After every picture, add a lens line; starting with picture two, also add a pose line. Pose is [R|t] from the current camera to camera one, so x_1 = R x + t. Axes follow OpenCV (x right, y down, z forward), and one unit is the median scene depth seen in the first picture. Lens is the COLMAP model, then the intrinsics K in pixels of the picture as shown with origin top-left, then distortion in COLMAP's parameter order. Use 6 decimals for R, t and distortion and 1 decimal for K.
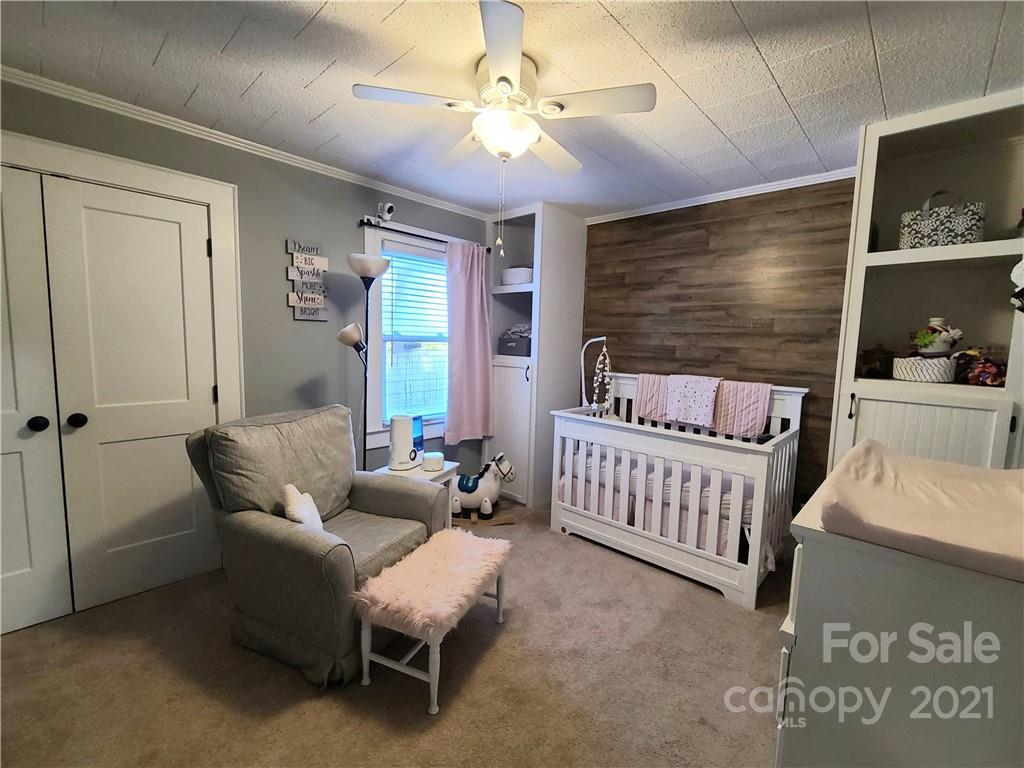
lens RADIAL K [[441.7, 0, 506.4], [0, 441.7, 382.8], [0, 0, 1]] dist [0.000314, -0.000516]
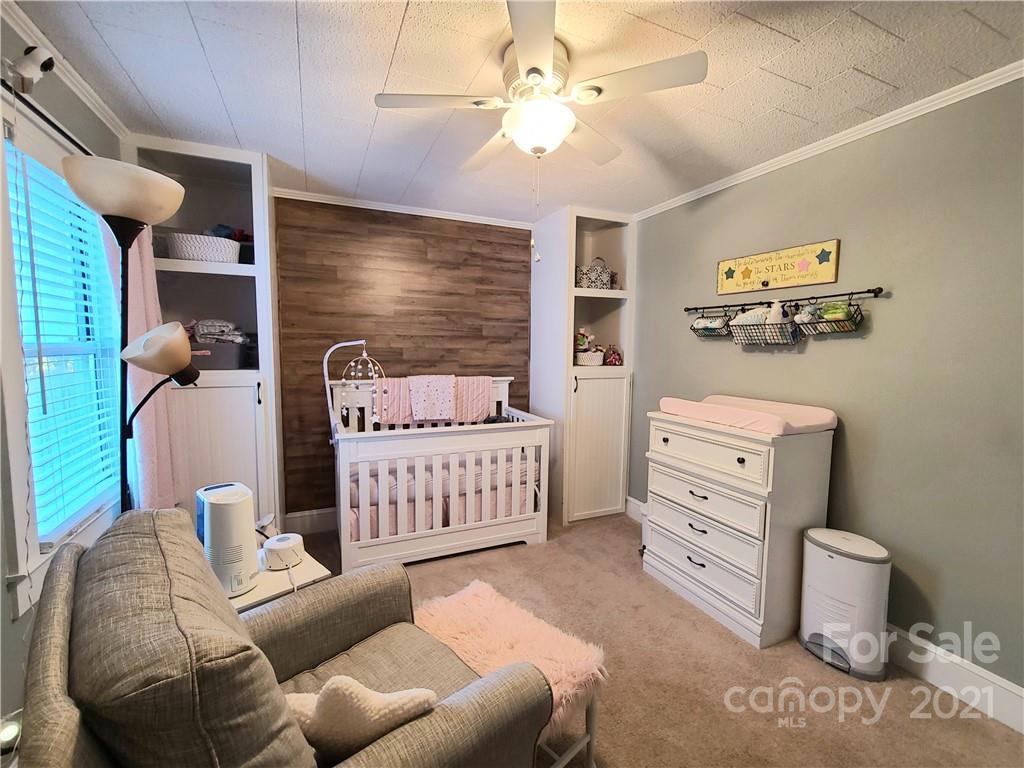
lens RADIAL K [[441.7, 0, 506.4], [0, 441.7, 382.8], [0, 0, 1]] dist [0.000314, -0.000516]
pose [[0.391084, -0.103515, 0.914515, -0.525366], [0.089238, 0.993238, 0.074263, -0.064708], [-0.916018, 0.052567, 0.397677, 0.422290]]
